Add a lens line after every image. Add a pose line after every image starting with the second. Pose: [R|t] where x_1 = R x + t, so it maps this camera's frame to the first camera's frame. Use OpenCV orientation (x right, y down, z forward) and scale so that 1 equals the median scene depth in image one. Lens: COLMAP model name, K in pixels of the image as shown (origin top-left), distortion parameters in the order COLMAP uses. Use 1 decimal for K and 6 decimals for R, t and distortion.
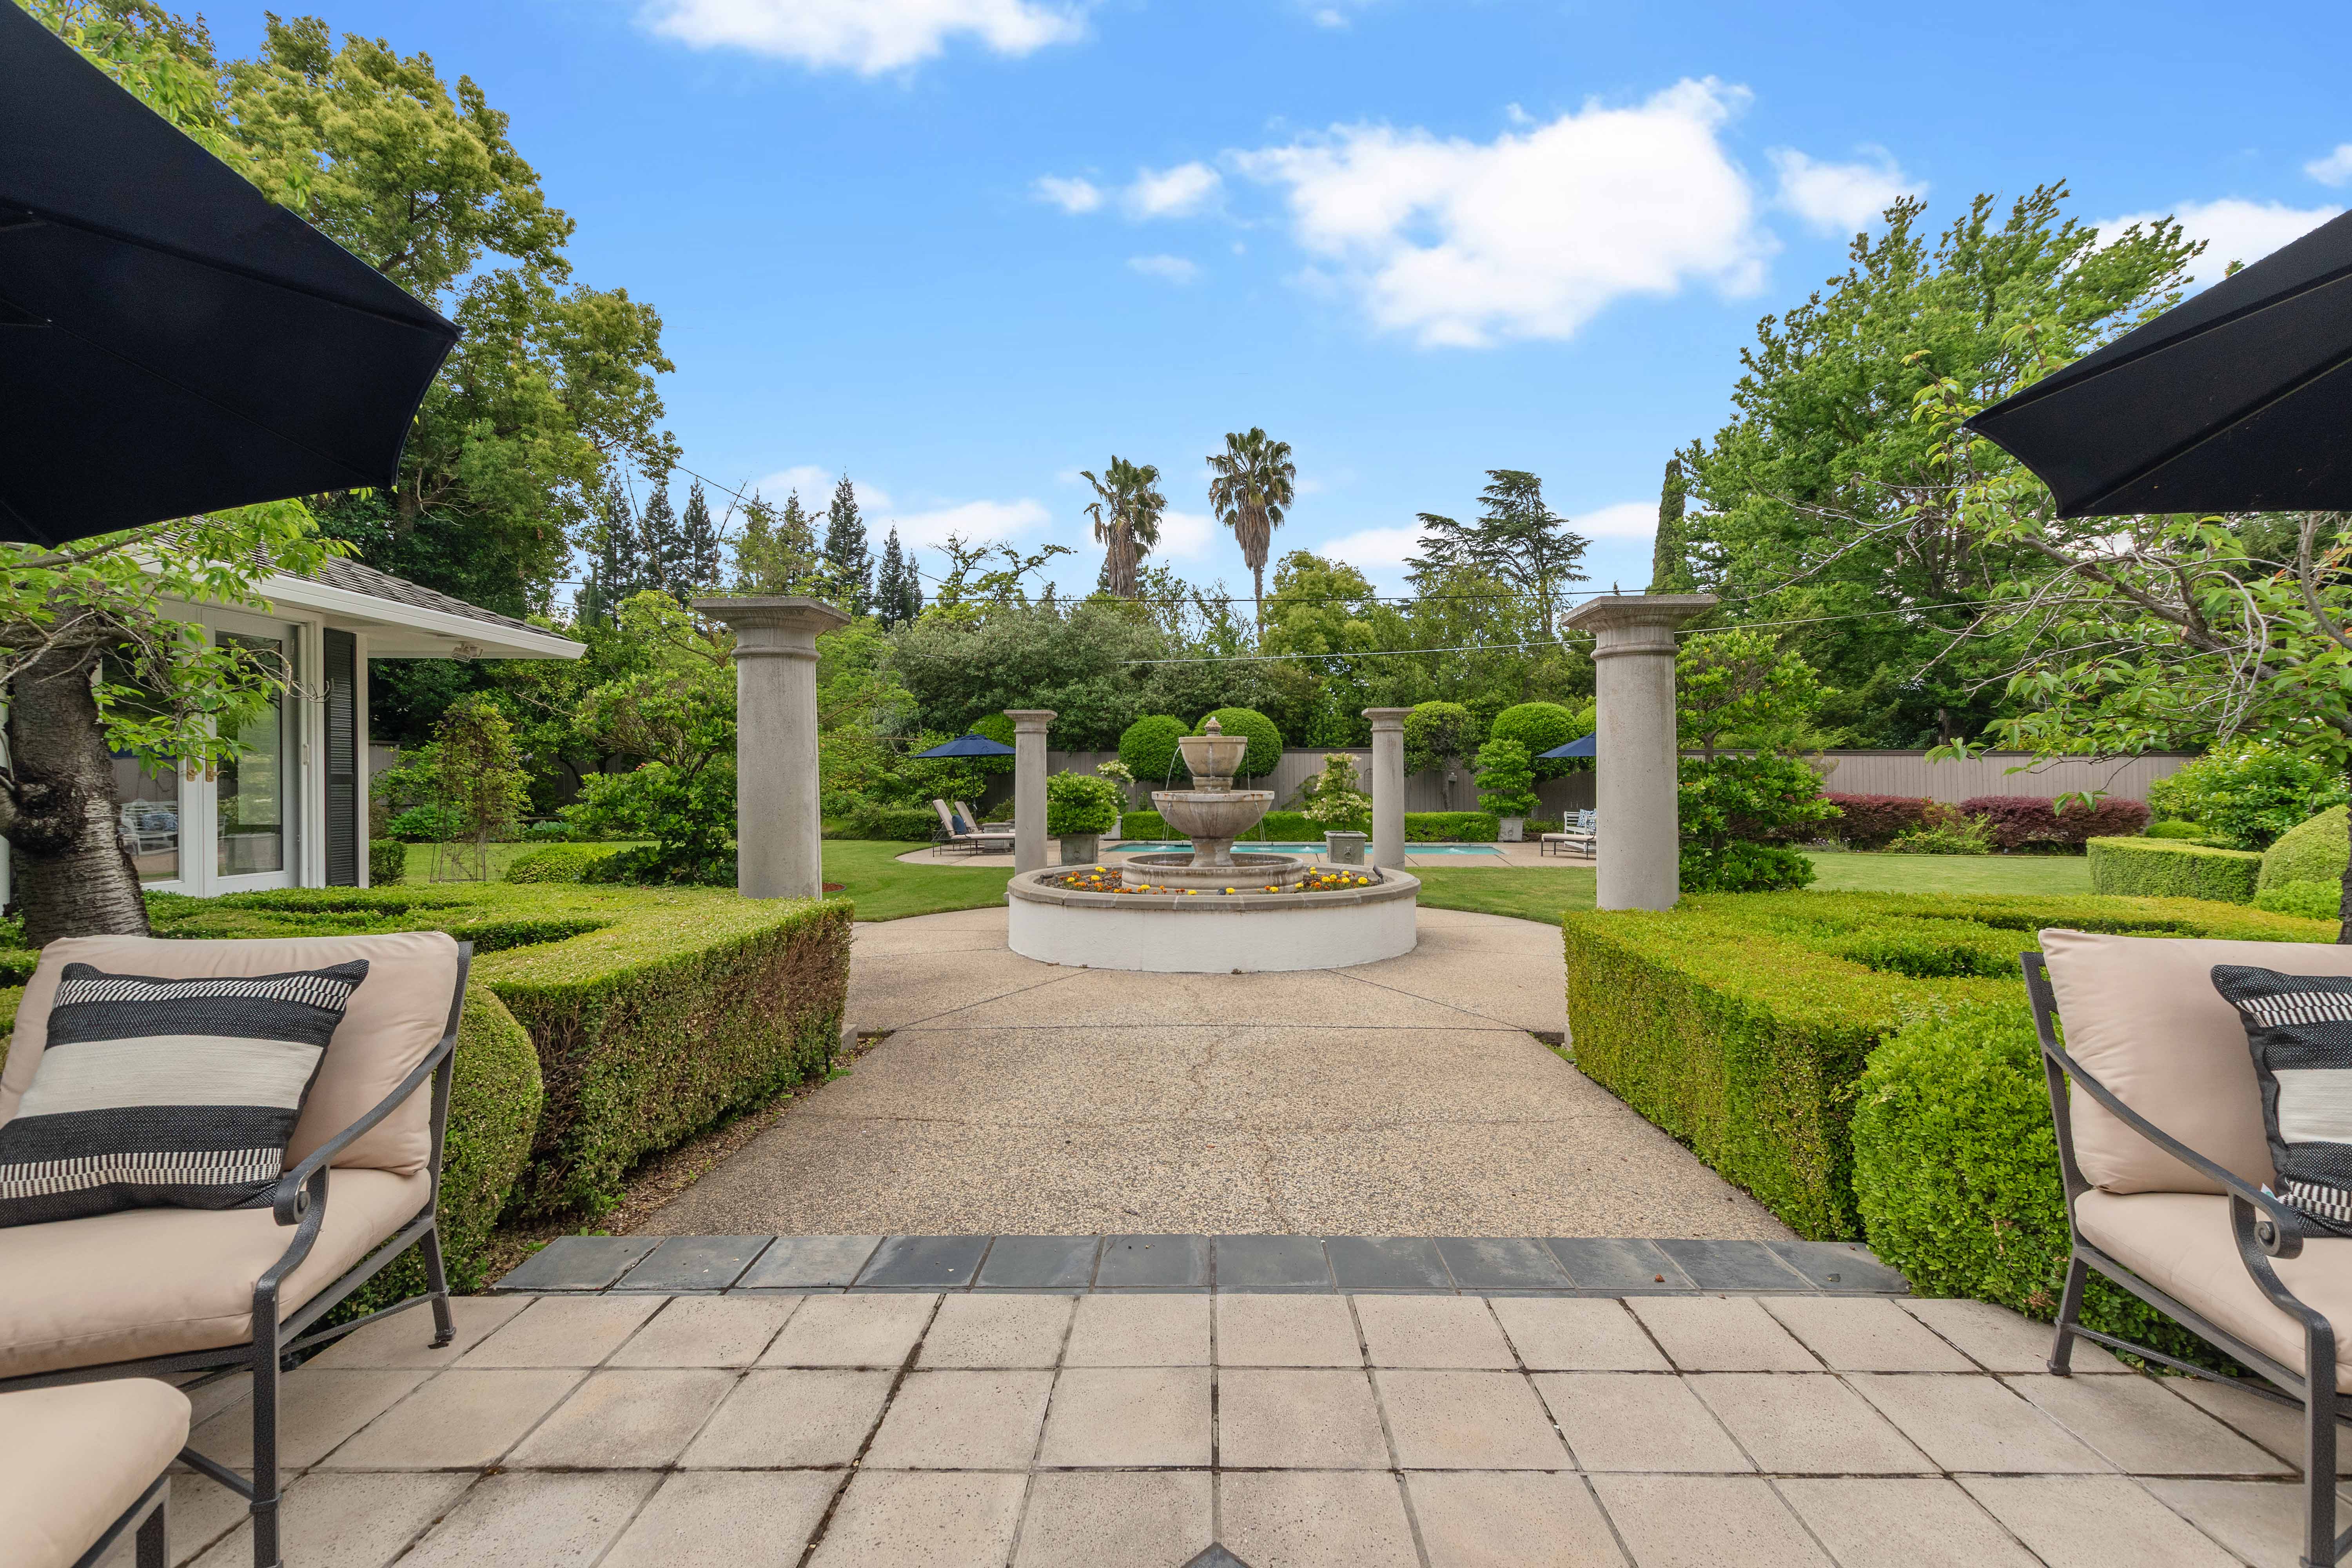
lens RADIAL K [[1031.5, 0, 1179.7], [0, 1031.5, 789.0], [0, 0, 1]] dist [0.002043, -0.000658]
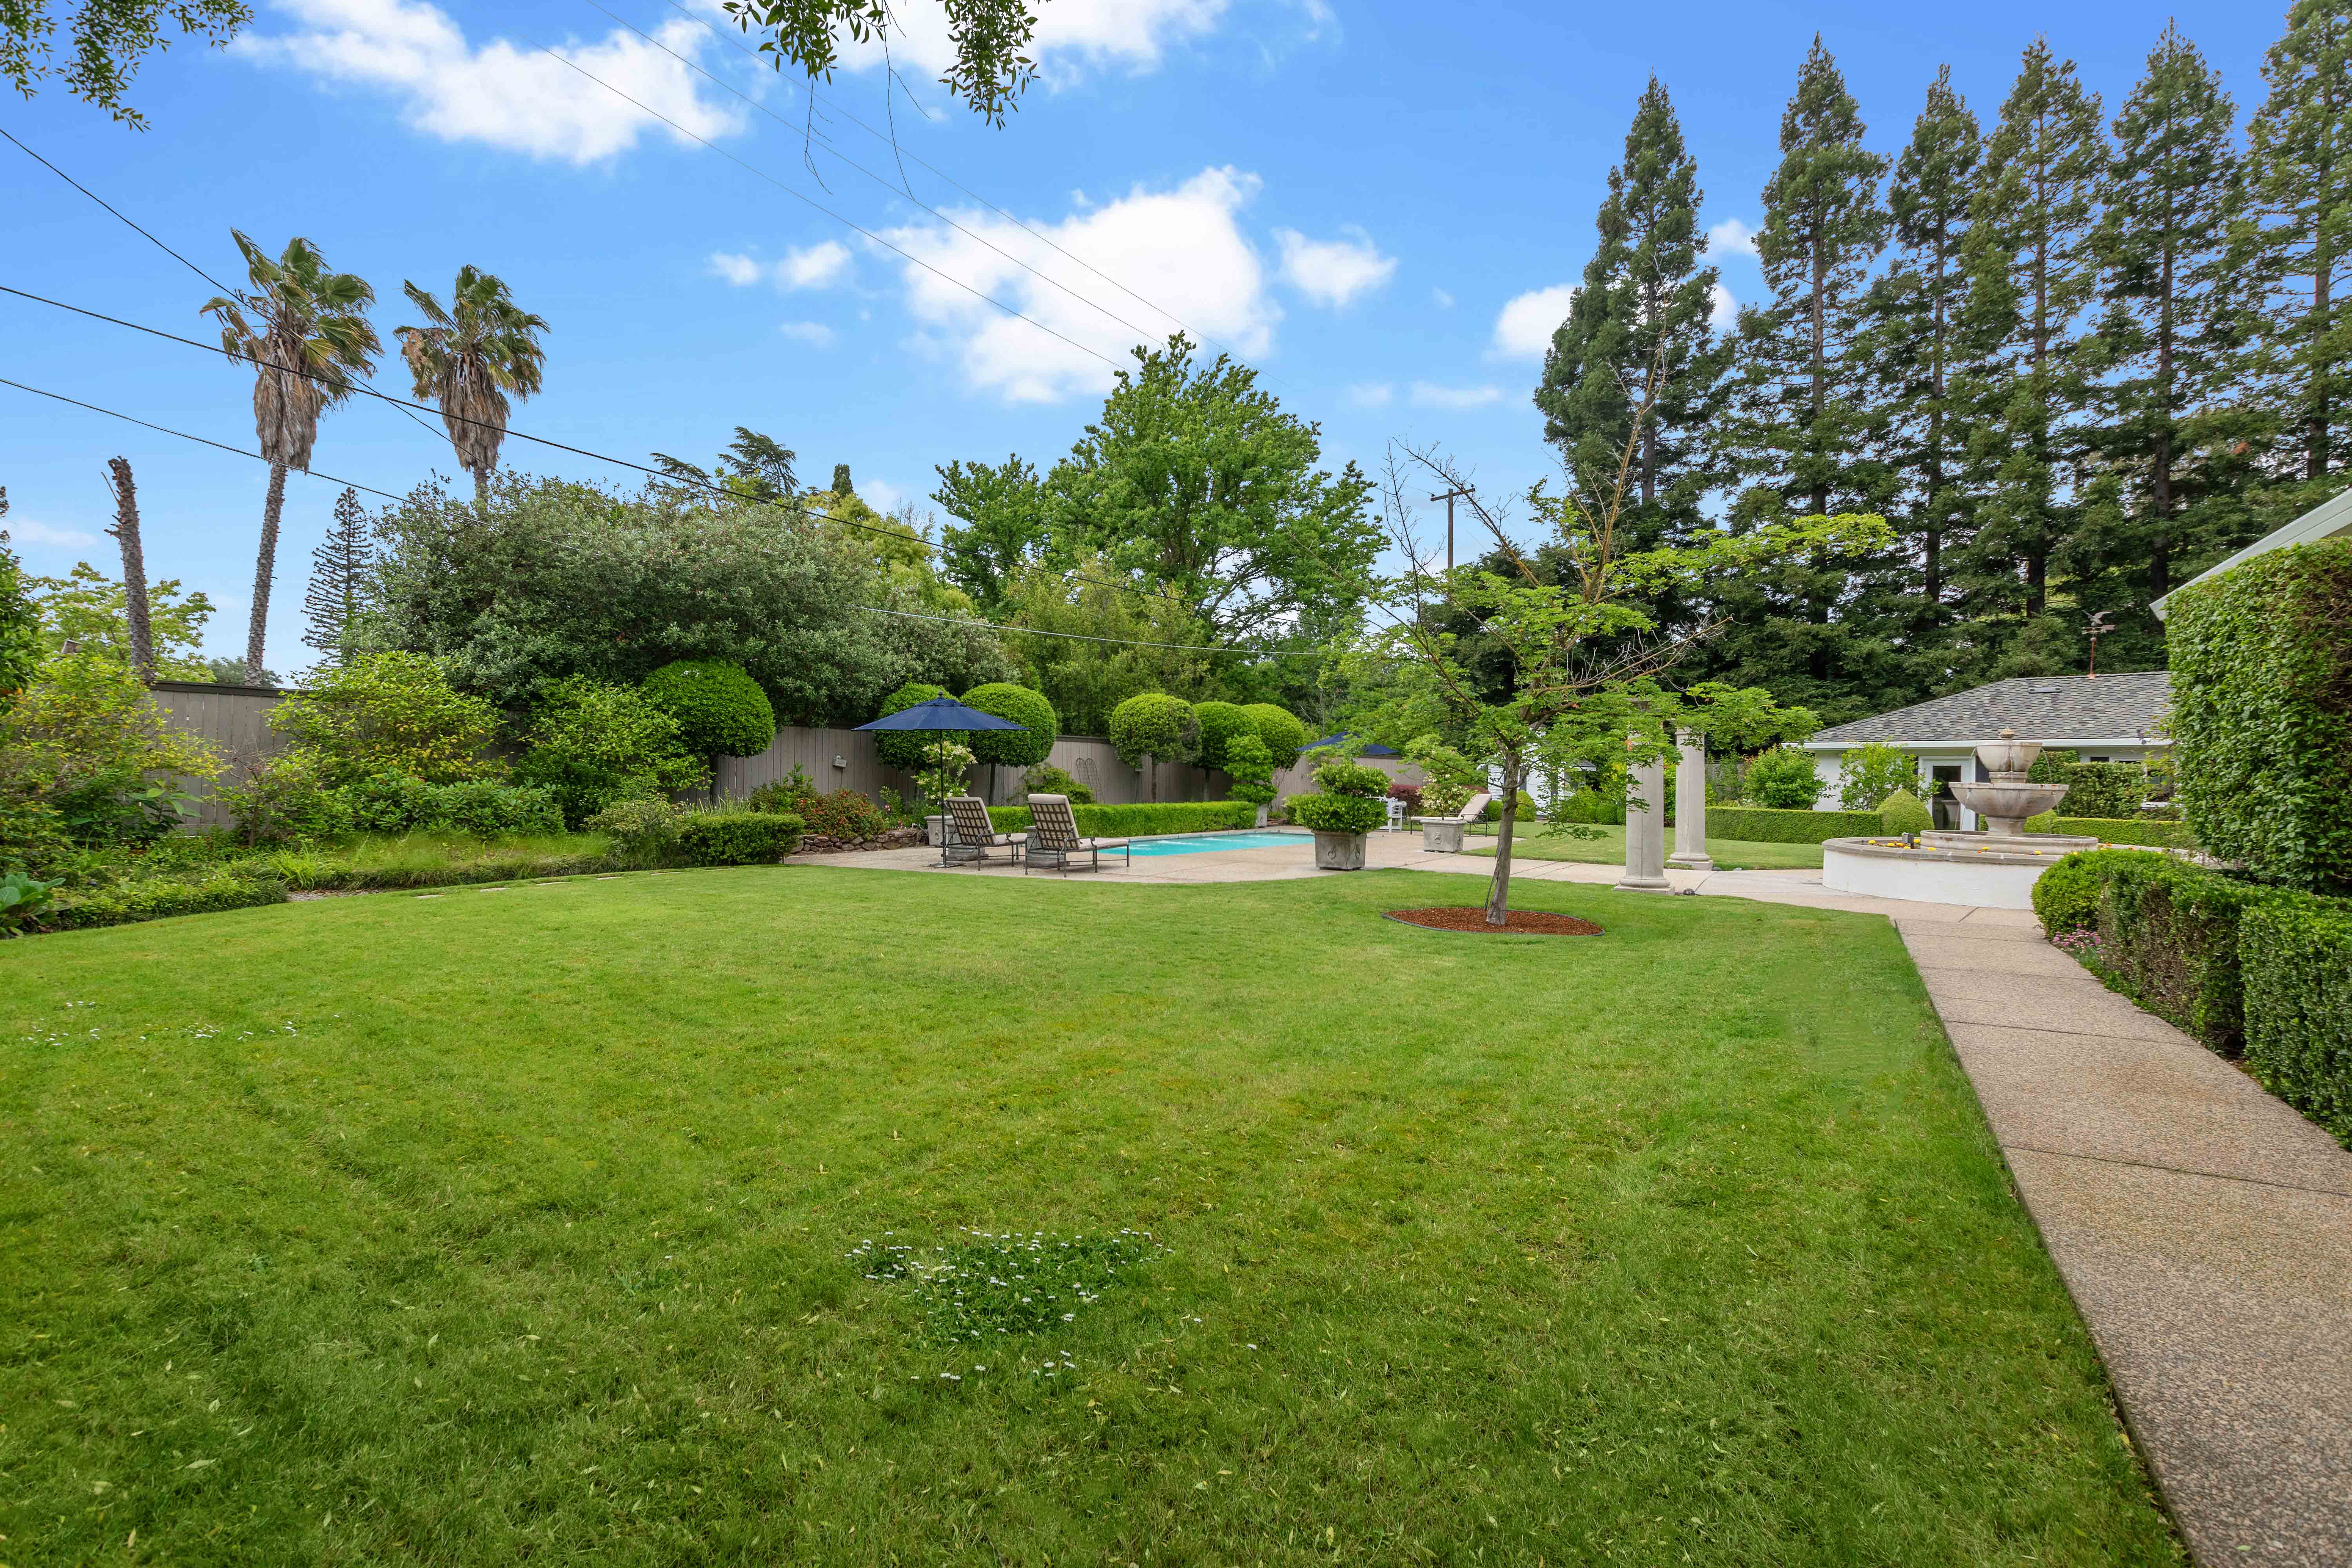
lens RADIAL K [[1031.5, 0, 1179.7], [0, 1031.5, 789.0], [0, 0, 1]] dist [0.002043, -0.000658]
pose [[0.513117, -0.006336, 0.858295, -0.556720], [0.002705, 0.999980, 0.005764, 0.002470], [-0.858315, -0.000636, 0.513123, 0.427408]]
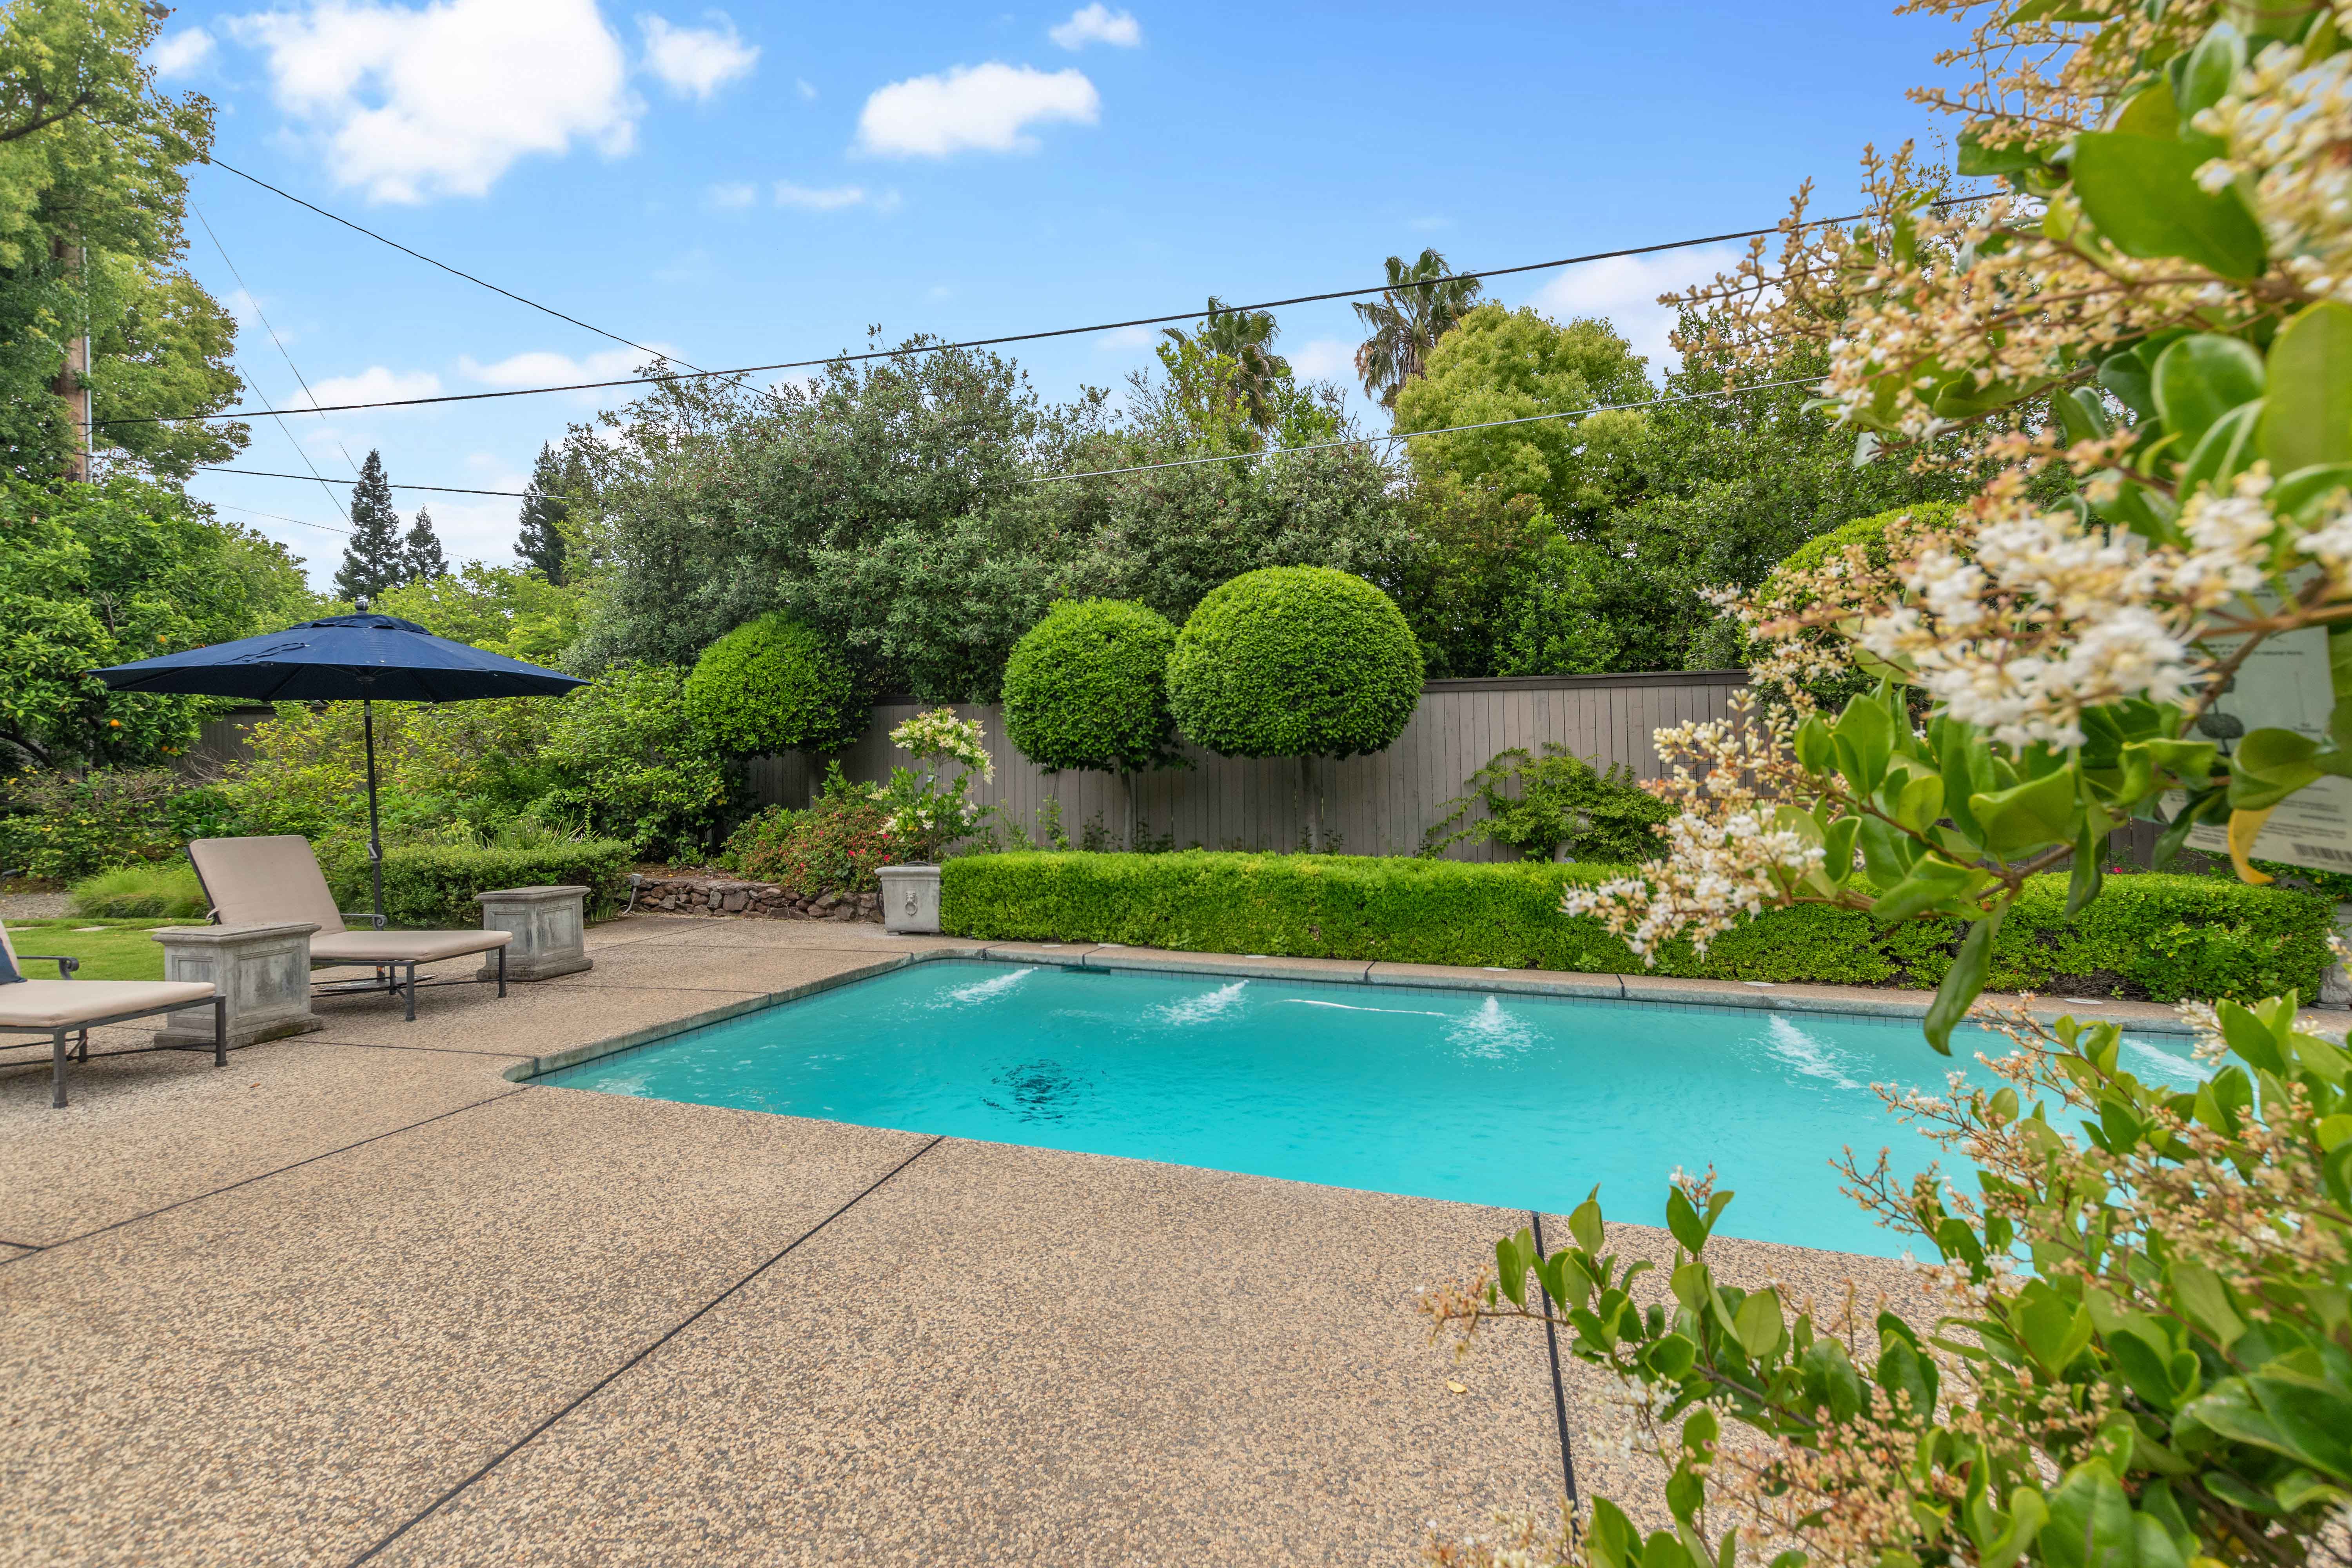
lens RADIAL K [[1039.8, 0, 1176.0], [0, 1039.8, 784.0], [0, 0, 1]] dist [0.004512, -0.000524]
pose [[0.982935, -0.004352, -0.183904, 0.077036], [0.003892, 0.999988, -0.002862, -0.000779], [0.183915, 0.002097, 0.982940, 0.597979]]
